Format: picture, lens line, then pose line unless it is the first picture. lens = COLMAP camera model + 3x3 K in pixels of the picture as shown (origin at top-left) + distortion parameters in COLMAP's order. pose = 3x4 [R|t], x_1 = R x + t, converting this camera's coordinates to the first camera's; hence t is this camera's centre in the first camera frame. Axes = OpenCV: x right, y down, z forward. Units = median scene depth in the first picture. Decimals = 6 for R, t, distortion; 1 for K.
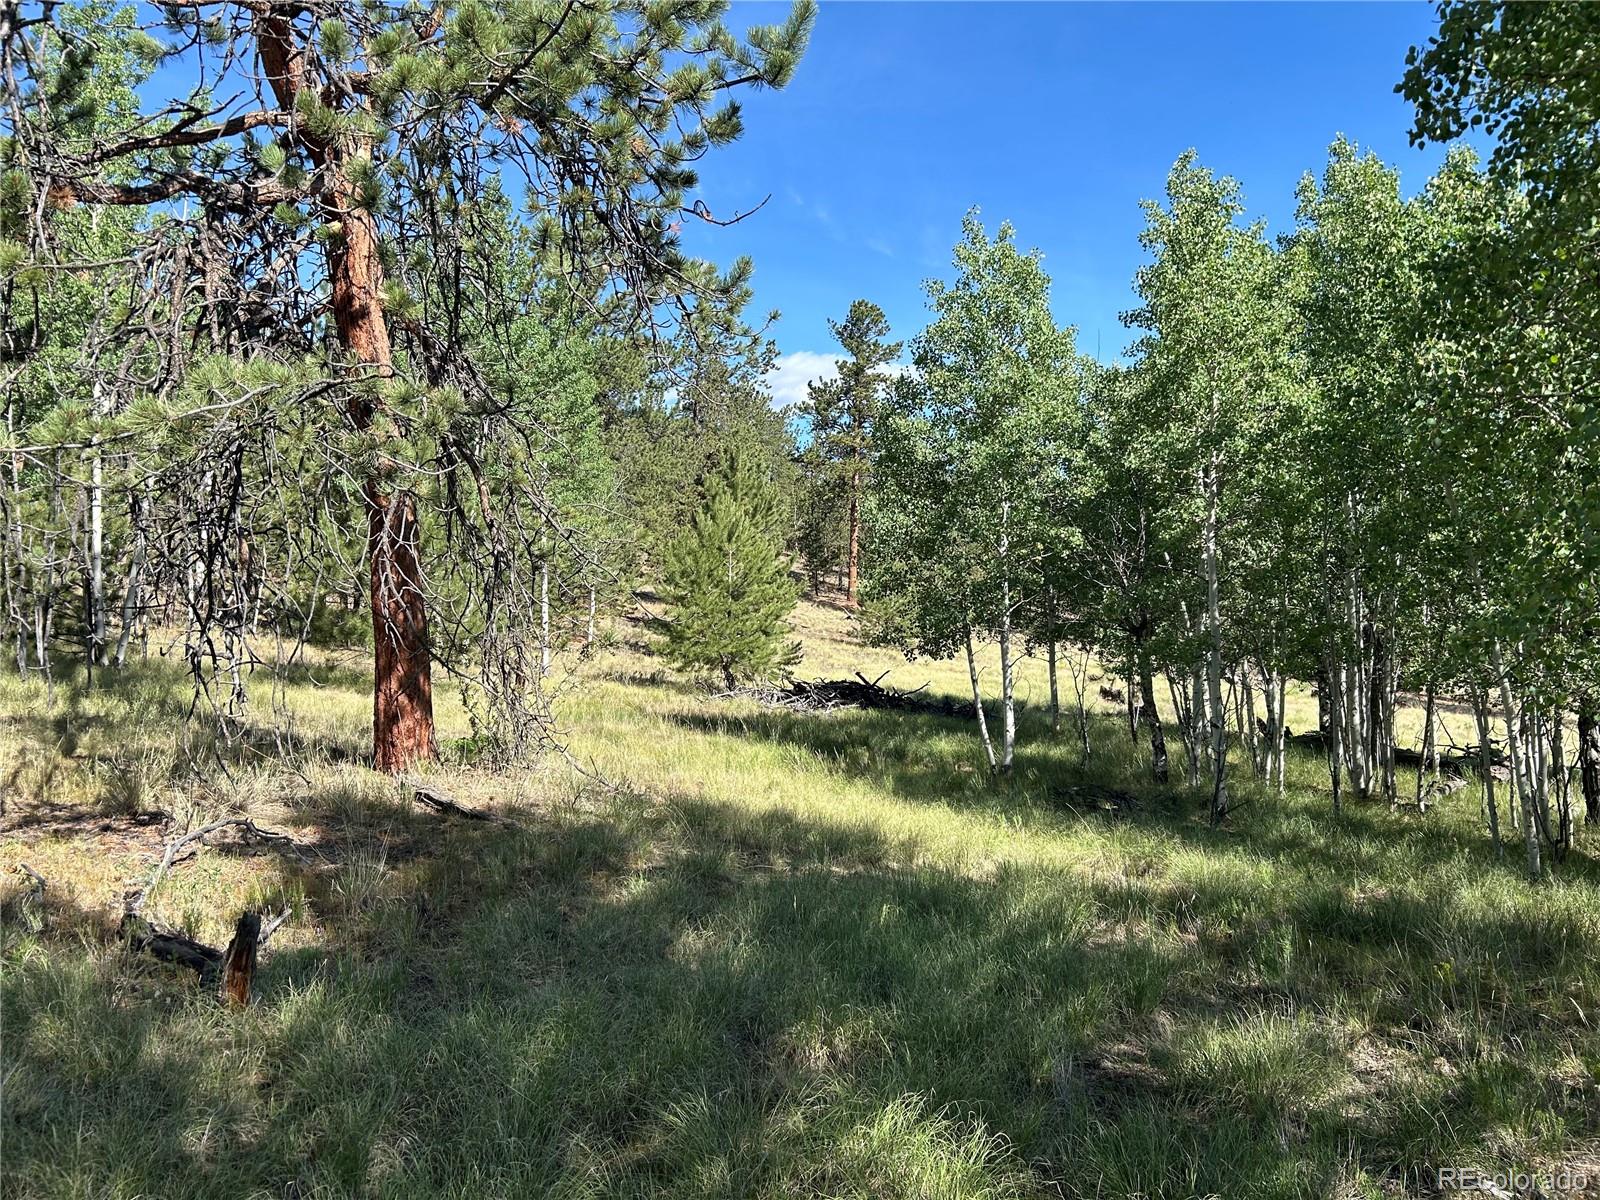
lens RADIAL K [[1197.2, 0, 800.0], [0, 1197.2, 600.0], [0, 0, 1]] dist [0.054918, -0.068128]
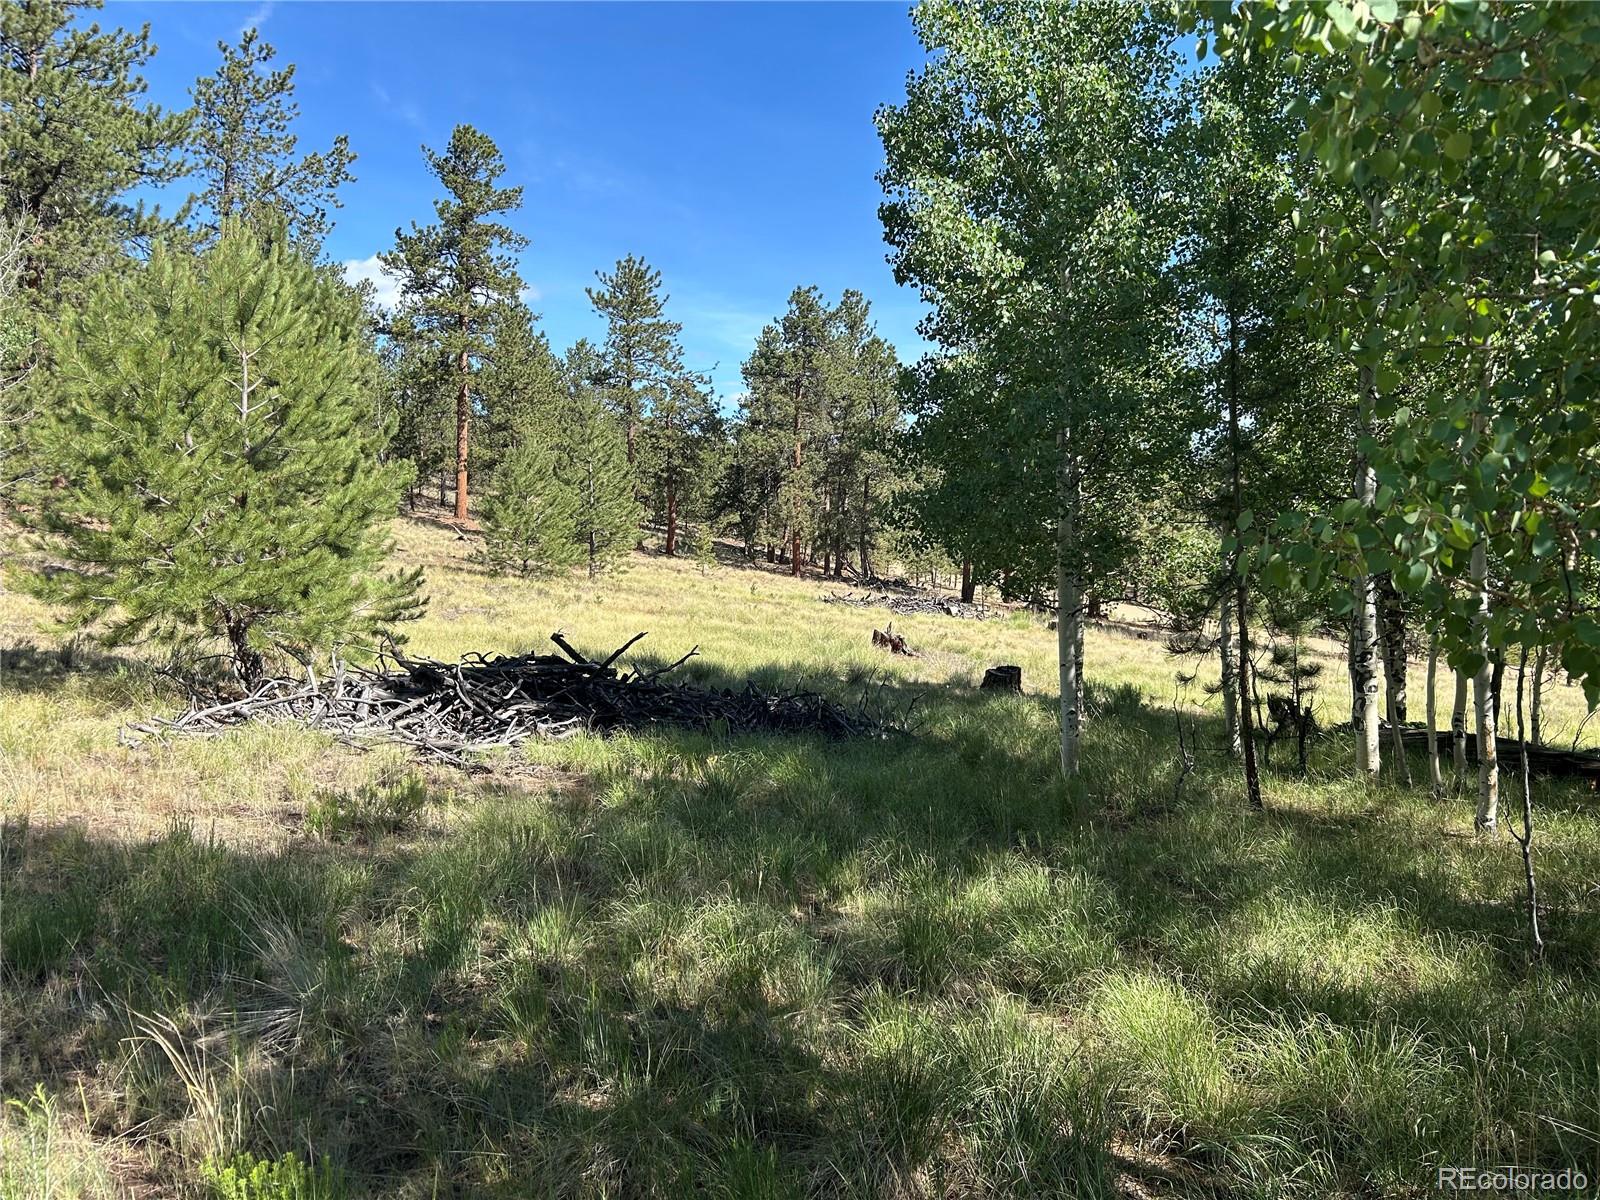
lens RADIAL K [[1197.2, 0, 800.0], [0, 1197.2, 600.0], [0, 0, 1]] dist [0.054918, -0.068128]
pose [[0.944784, -0.013463, 0.327417, -0.007242], [-0.006110, 0.998258, 0.058677, 0.009867], [-0.327636, -0.057437, 0.943056, 0.275286]]
